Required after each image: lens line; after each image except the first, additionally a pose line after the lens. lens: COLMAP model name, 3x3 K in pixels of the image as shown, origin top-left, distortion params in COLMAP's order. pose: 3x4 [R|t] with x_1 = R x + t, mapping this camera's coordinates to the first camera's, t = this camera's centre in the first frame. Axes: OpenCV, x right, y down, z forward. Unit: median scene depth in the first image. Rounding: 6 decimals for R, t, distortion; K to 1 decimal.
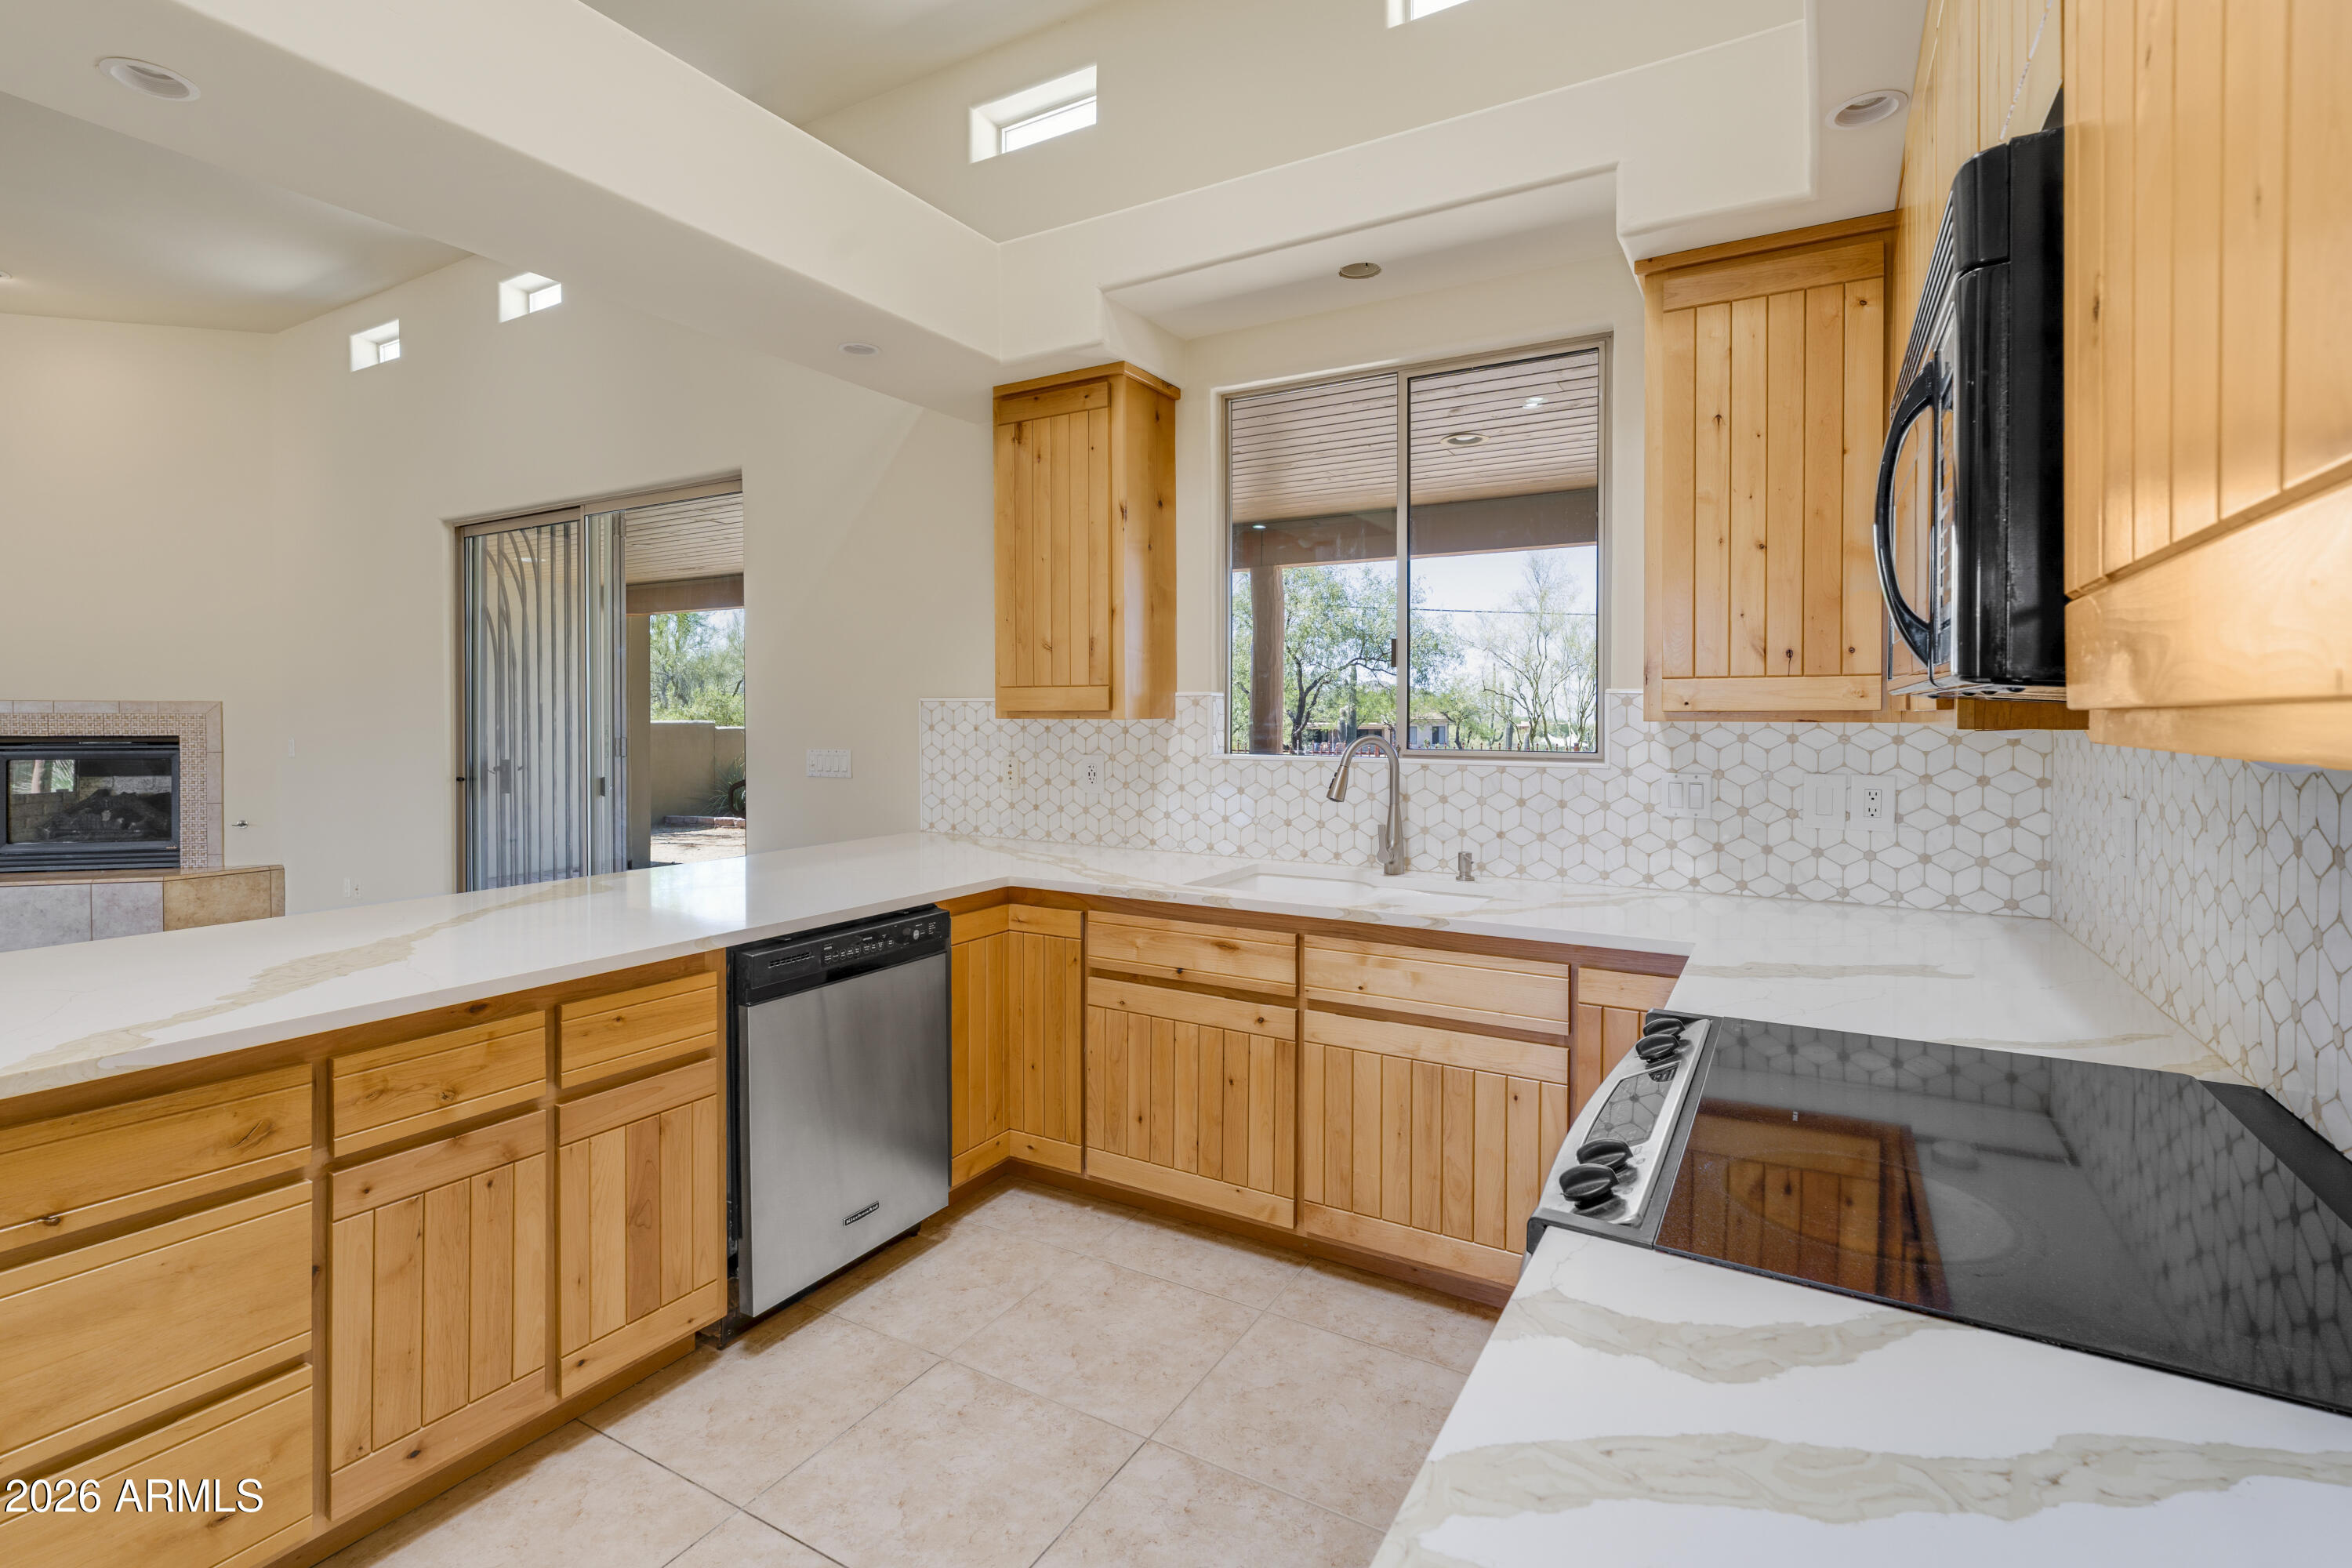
lens RADIAL K [[1084.7, 0, 1175.5], [0, 1084.7, 737.0], [0, 0, 1]] dist [-0.002955, 0.000161]
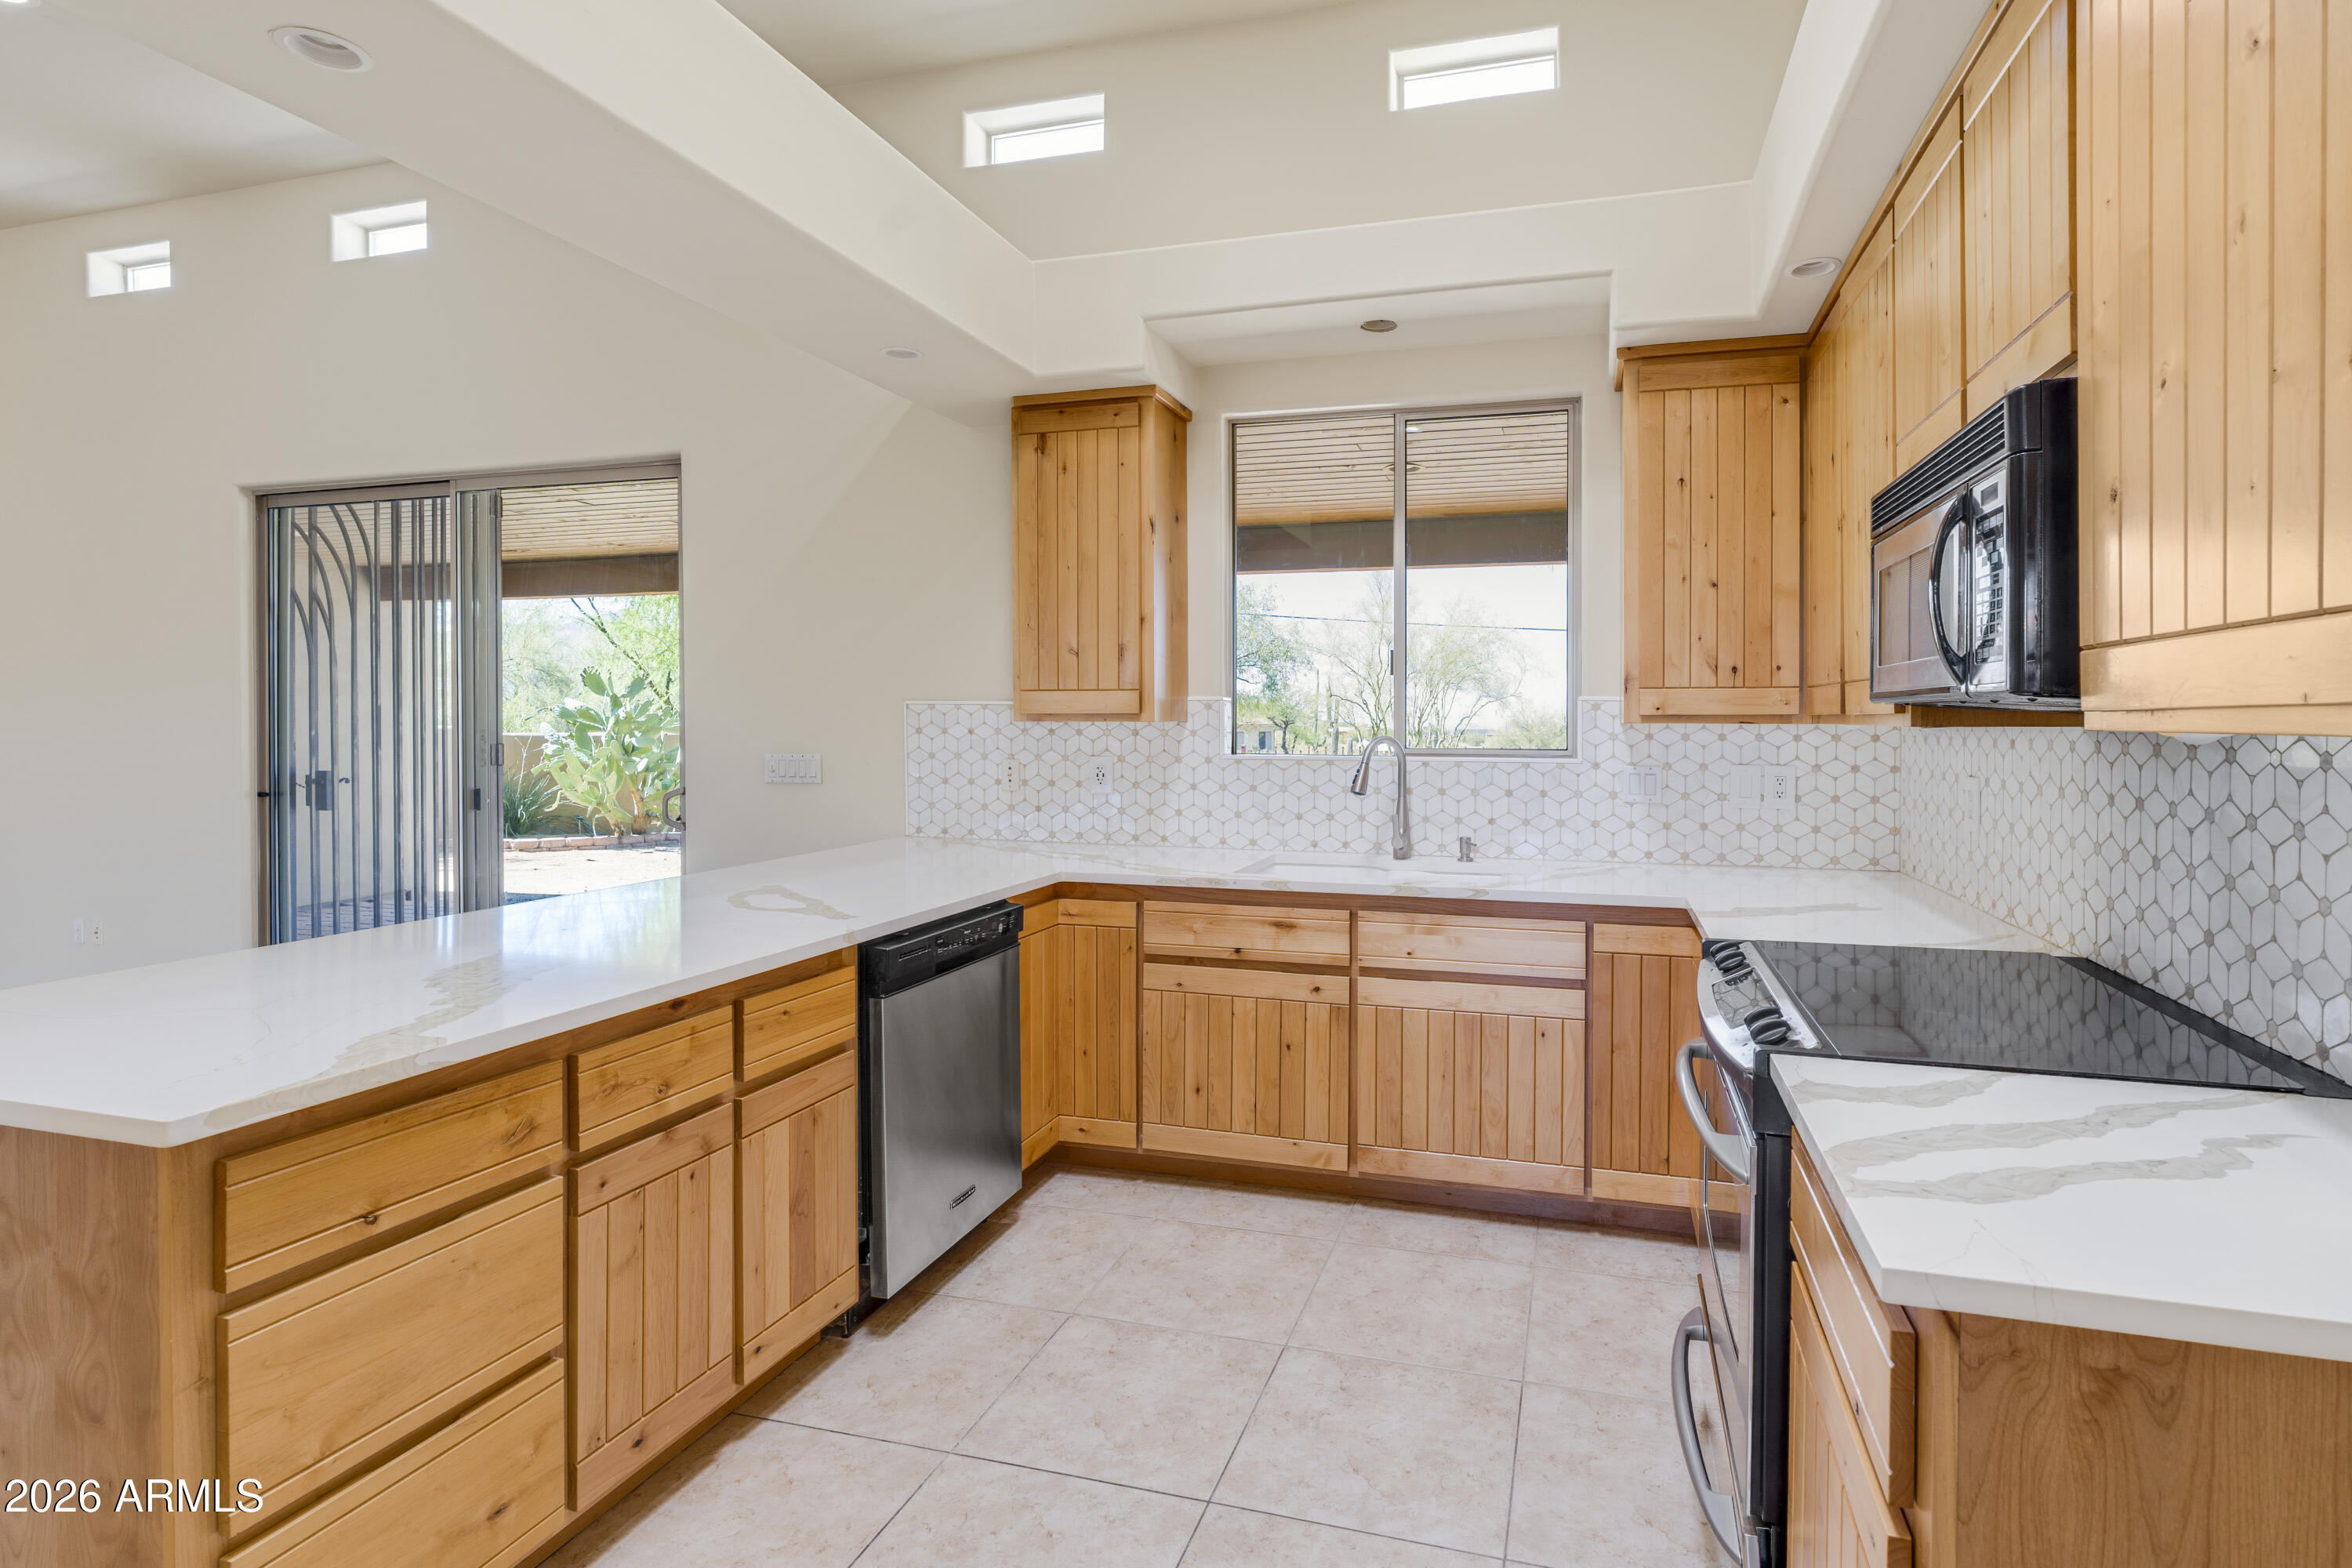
lens RADIAL K [[1121.9, 0, 1303.1], [0, 1121.9, 741.3], [0, 0, 1]] dist [-0.013647, -0.000400]
pose [[0.961845, -0.004062, 0.273566, -0.253336], [0.004570, 0.999989, -0.001222, 0.005720], [-0.273558, 0.002426, 0.961852, -0.114250]]
